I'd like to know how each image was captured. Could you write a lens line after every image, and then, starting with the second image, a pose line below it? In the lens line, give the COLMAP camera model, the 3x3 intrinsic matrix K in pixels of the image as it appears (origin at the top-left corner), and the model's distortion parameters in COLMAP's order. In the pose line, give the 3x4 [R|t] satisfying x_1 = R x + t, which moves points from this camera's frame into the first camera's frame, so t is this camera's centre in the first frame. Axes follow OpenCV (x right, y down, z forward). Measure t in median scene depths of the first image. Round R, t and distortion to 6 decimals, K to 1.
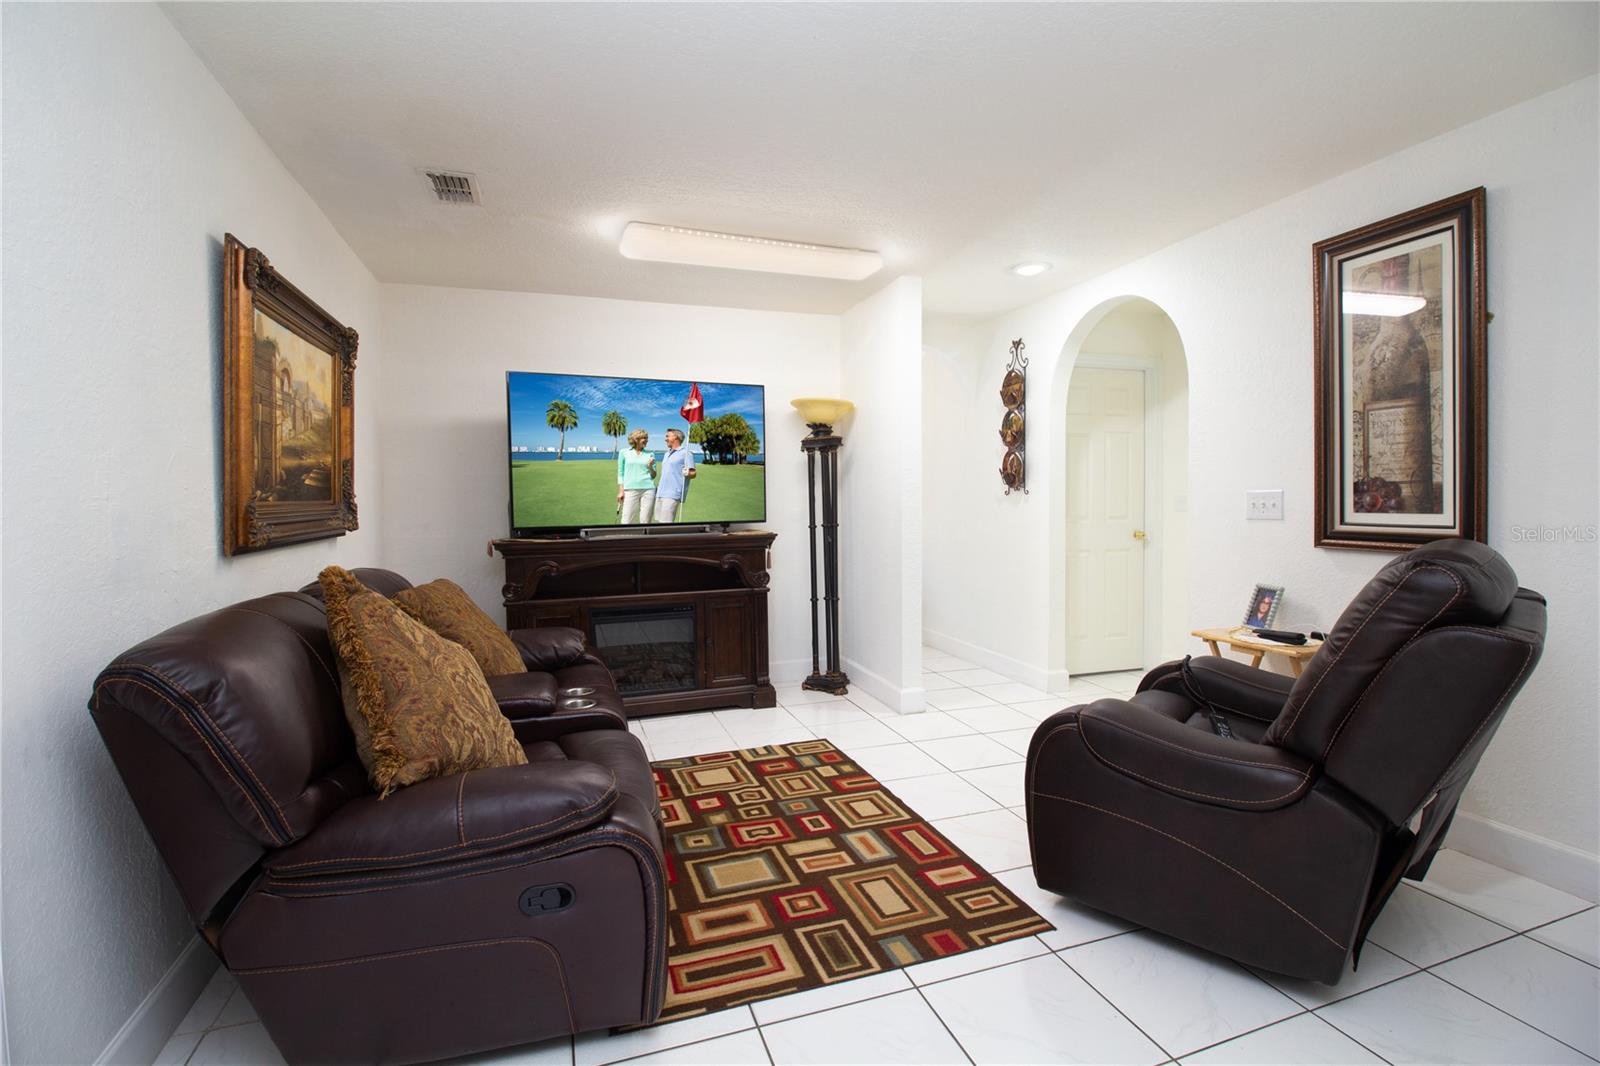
lens RADIAL K [[734.5, 0, 793.3], [0, 734.5, 518.0], [0, 0, 1]] dist [0.000597, -0.015068]
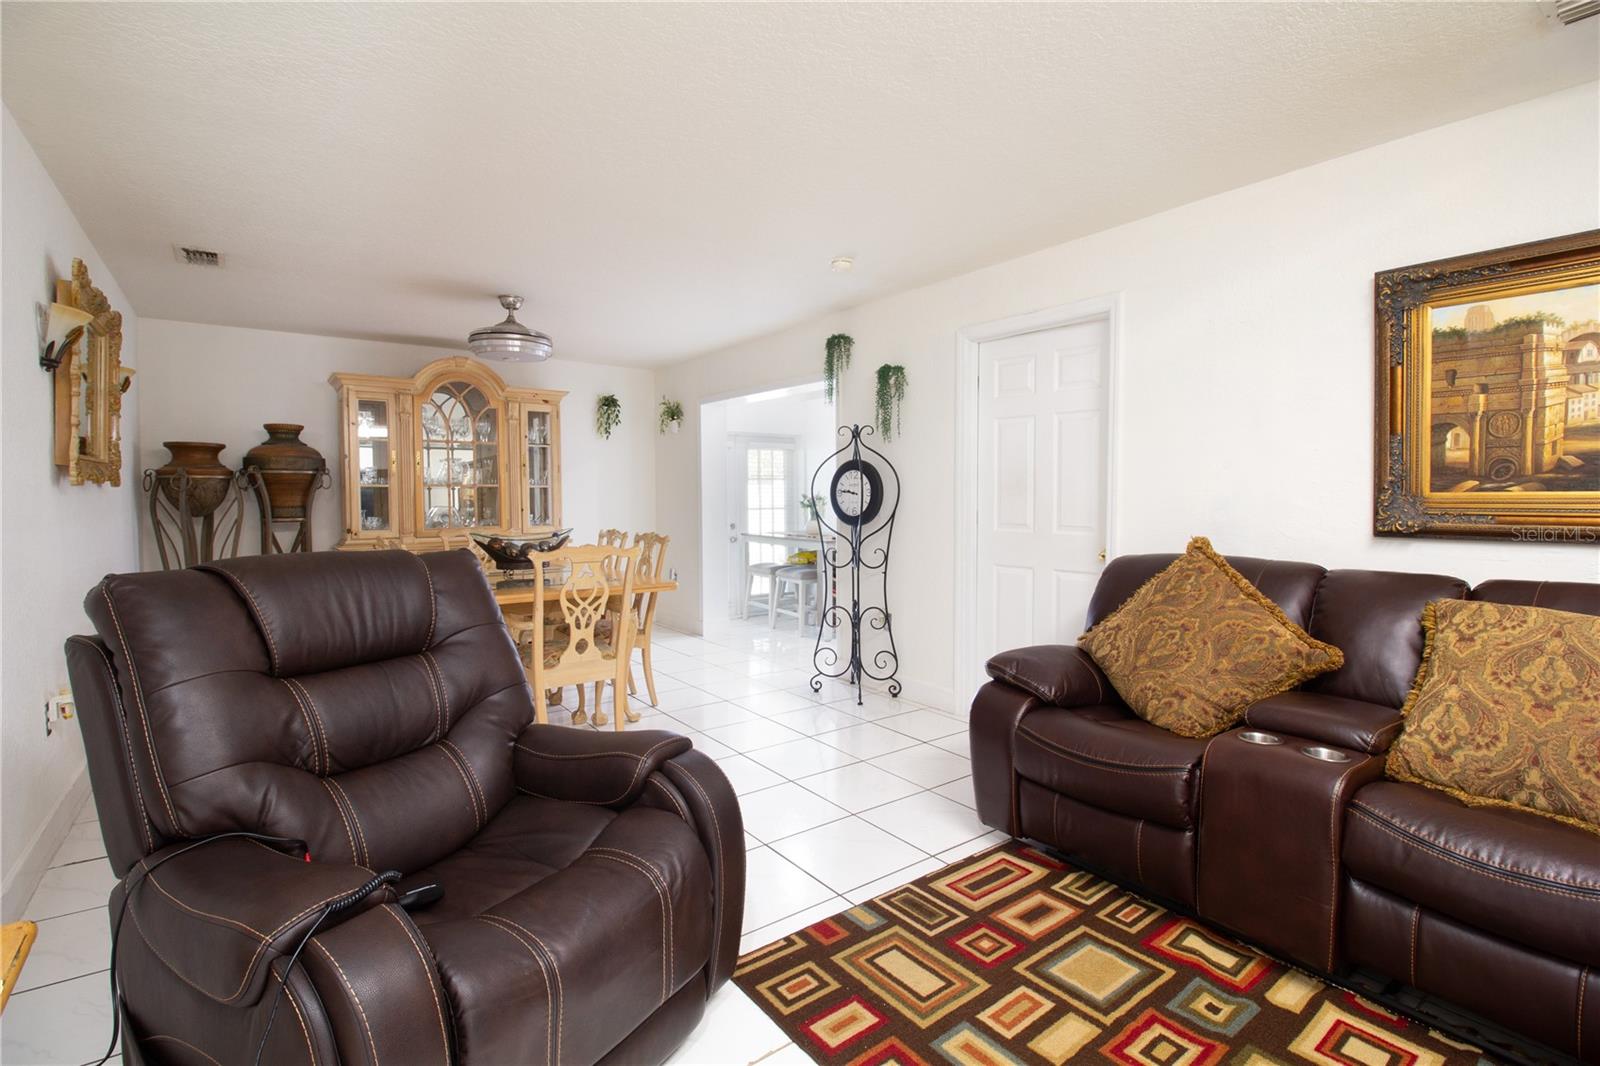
lens RADIAL K [[734.5, 0, 793.3], [0, 734.5, 518.0], [0, 0, 1]] dist [0.000597, -0.015068]
pose [[-0.951035, 0.022875, -0.308236, 0.505403], [0.003927, 0.998071, 0.061953, -0.055224], [0.309059, 0.057709, -0.949291, 1.754290]]
